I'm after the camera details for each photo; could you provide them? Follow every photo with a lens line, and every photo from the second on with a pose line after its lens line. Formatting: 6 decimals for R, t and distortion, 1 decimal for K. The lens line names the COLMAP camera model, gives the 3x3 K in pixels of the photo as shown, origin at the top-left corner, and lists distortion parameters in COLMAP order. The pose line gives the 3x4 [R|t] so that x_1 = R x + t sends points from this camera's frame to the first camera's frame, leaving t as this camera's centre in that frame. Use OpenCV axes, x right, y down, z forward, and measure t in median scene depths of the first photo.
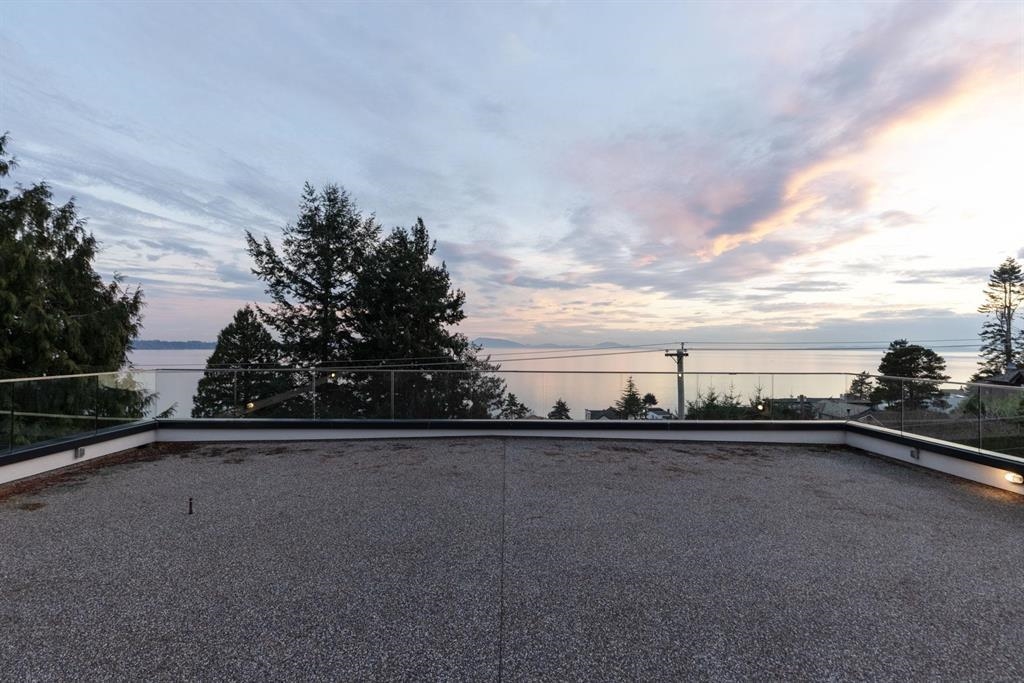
lens RADIAL K [[517.4, 0, 522.7], [0, 517.4, 336.5], [0, 0, 1]] dist [-0.002279, -0.001306]
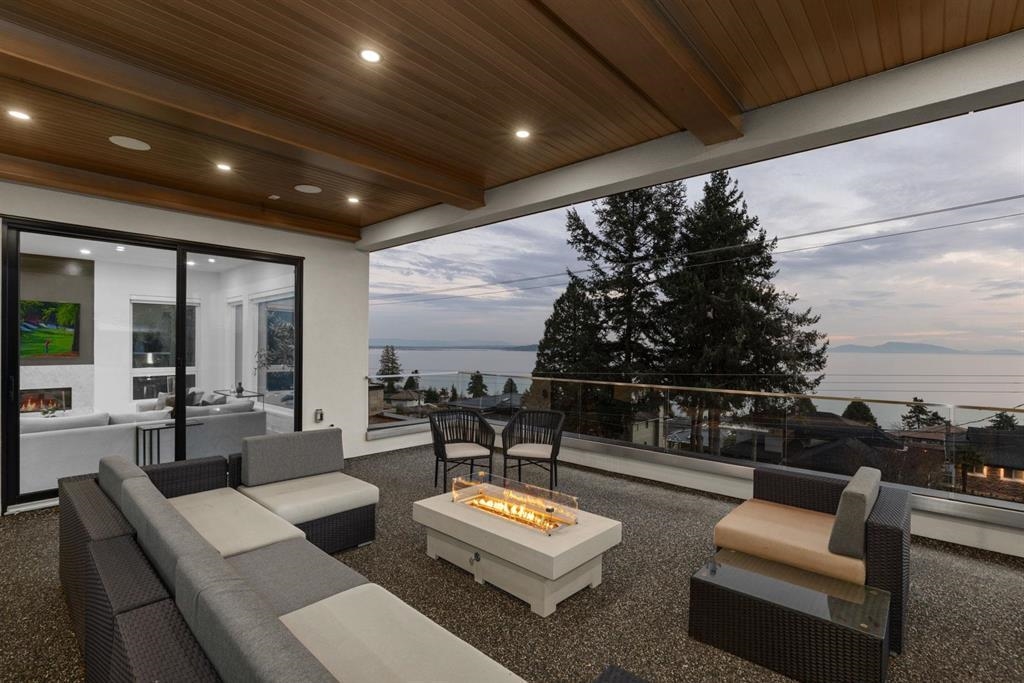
lens RADIAL K [[463.3, 0, 519.2], [0, 463.3, 355.5], [0, 0, 1]] dist [-0.007377, 0.002182]
pose [[0.726053, 0.015284, -0.687468, 0.057111], [0.005310, 0.999599, 0.027831, 0.047049], [0.687618, -0.023858, 0.725681, 0.075574]]
